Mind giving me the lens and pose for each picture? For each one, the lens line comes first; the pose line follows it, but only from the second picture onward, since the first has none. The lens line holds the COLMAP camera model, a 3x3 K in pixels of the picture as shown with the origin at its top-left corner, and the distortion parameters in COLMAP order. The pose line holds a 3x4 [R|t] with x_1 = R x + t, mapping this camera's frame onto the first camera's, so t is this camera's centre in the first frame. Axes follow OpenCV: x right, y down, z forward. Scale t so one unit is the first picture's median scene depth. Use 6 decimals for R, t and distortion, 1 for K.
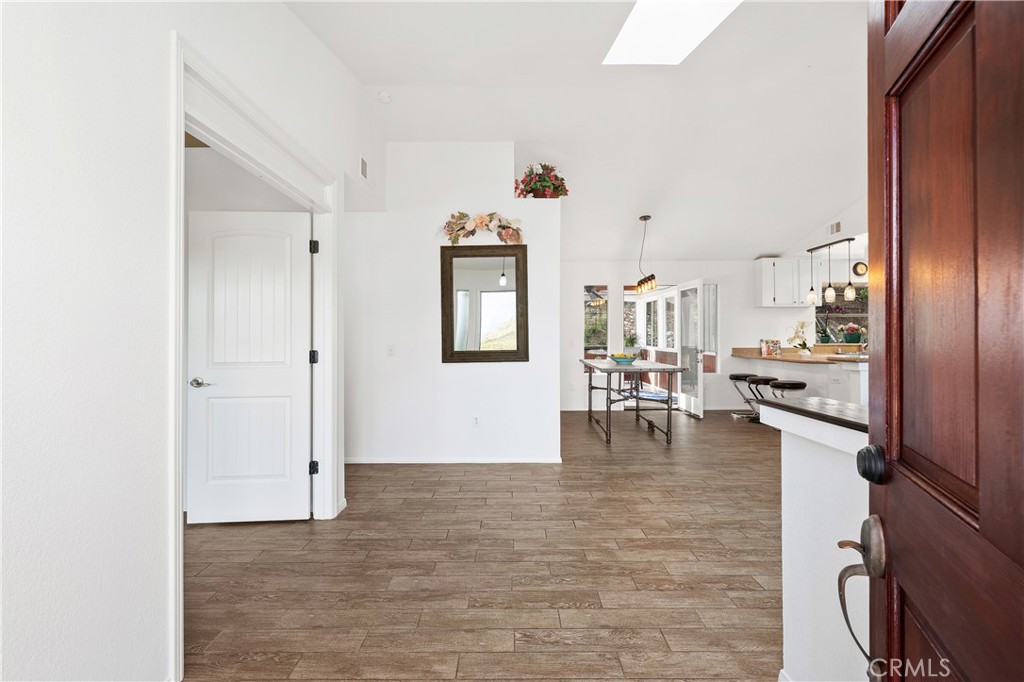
lens RADIAL K [[488.3, 0, 512.4], [0, 488.3, 333.4], [0, 0, 1]] dist [-0.002949, -0.000415]
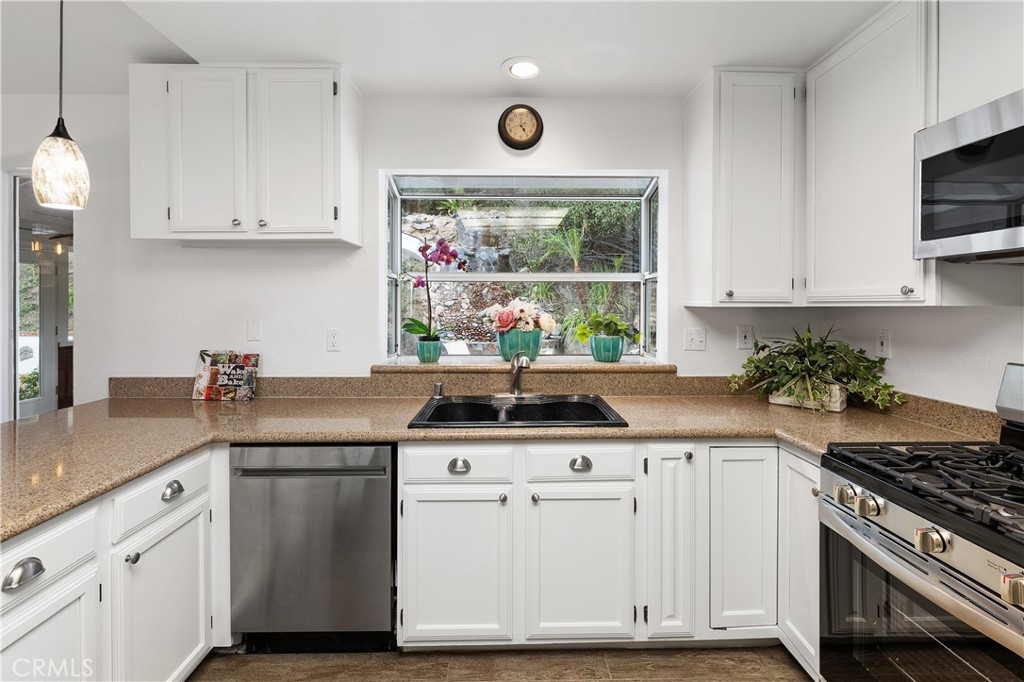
lens RADIAL K [[468.2, 0, 507.6], [0, 468.2, 303.7], [0, 0, 1]] dist [-0.000499, -0.000263]
pose [[0.999925, 0.003976, 0.011548, 0.726324], [-0.003937, 0.999986, -0.003473, -0.017589], [-0.011562, 0.003427, 0.999927, 0.728451]]
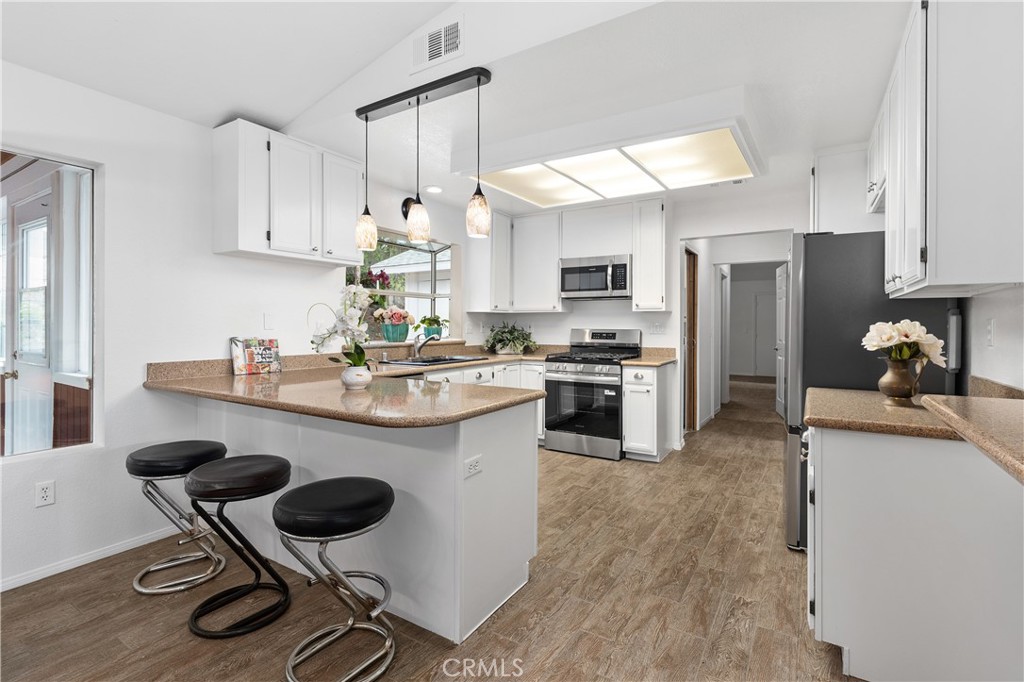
lens RADIAL K [[488.3, 0, 508.4], [0, 488.3, 325.3], [0, 0, 1]] dist [-0.002949, -0.000415]
pose [[0.536033, 0.006500, 0.844172, 0.309195], [-0.005119, 0.999977, -0.004449, 0.003294], [-0.844182, -0.001937, 0.536054, 0.625804]]
